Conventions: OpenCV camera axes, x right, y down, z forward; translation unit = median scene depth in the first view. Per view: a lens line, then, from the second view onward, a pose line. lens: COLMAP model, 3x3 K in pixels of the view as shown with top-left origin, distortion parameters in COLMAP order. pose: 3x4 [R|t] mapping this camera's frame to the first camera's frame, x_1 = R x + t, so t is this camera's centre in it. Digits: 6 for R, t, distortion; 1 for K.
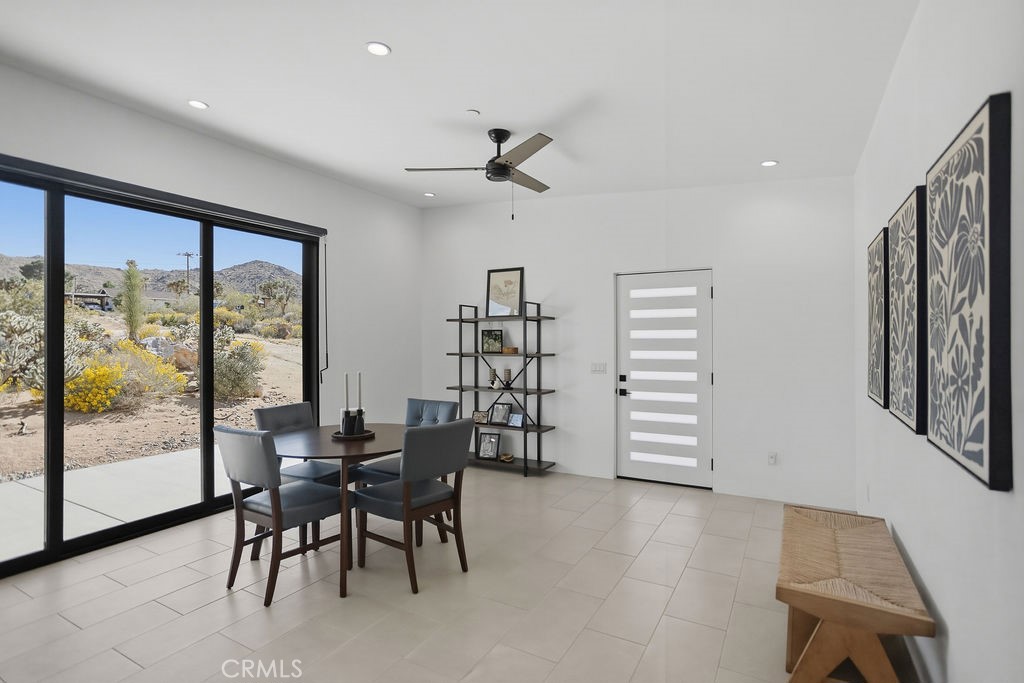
lens RADIAL K [[502.9, 0, 512.0], [0, 502.9, 341.5], [0, 0, 1]] dist [-0.032639, 0.000127]
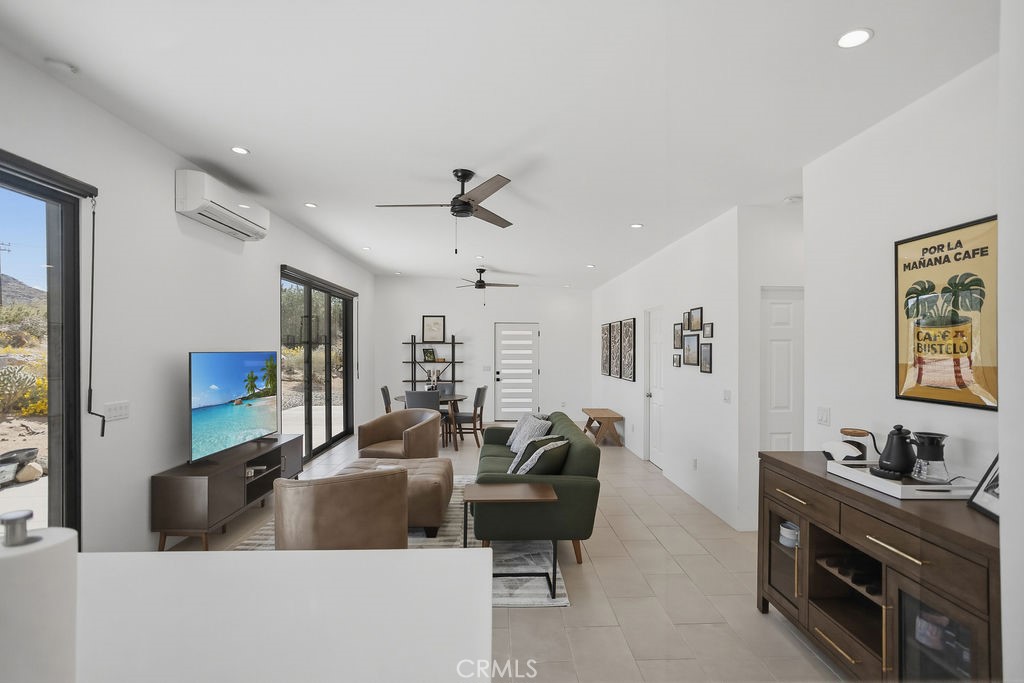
lens RADIAL K [[506.0, 0, 512.2], [0, 506.0, 352.2], [0, 0, 1]] dist [-0.000112, 0.000045]
pose [[0.857829, 0.001446, 0.513933, -0.749573], [-0.002178, 0.999997, 0.000821, -0.014034], [-0.513931, -0.001824, 0.857830, -0.768156]]
